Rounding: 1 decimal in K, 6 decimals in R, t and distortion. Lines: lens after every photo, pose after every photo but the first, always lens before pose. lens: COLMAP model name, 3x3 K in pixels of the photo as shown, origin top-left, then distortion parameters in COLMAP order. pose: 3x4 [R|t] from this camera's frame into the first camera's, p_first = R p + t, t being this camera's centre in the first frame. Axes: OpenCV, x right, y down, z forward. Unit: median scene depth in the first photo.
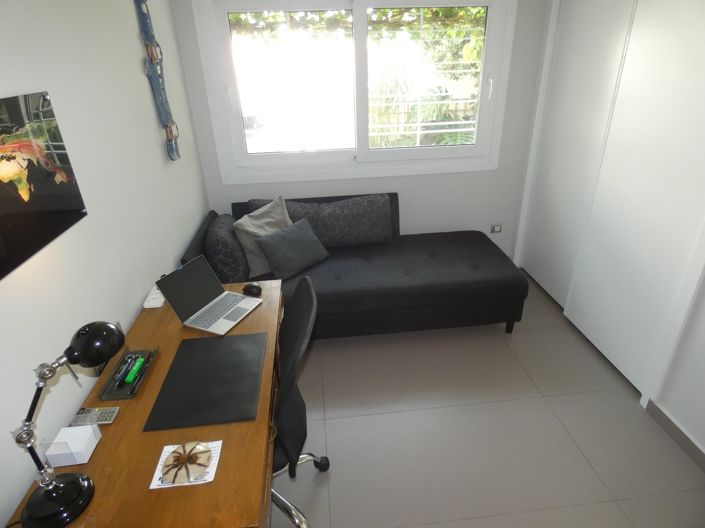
lens RADIAL K [[420.6, 0, 352.6], [0, 420.6, 264.1], [0, 0, 1]] dist [-0.011445, 0.003435]
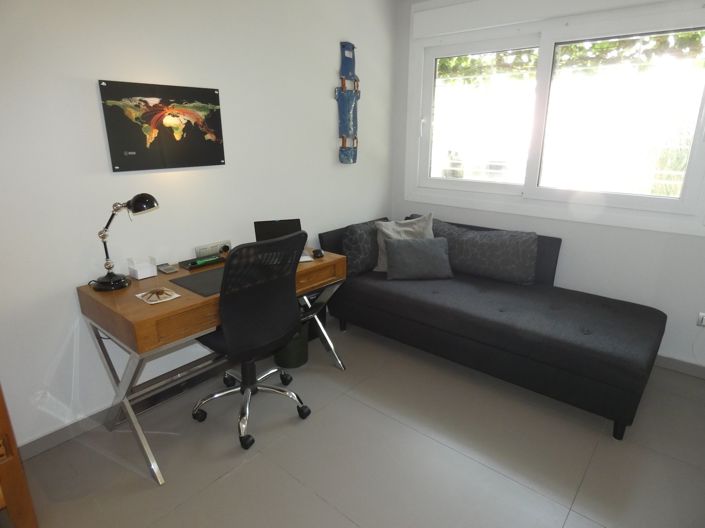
lens RADIAL K [[420.6, 0, 350.8], [0, 420.6, 262.9], [0, 0, 1]] dist [-0.011445, 0.003435]
pose [[0.685988, 0.241287, -0.686441, 0.478125], [-0.347664, 0.937448, -0.017918, 0.052504], [0.639180, 0.250943, 0.726964, 0.108350]]
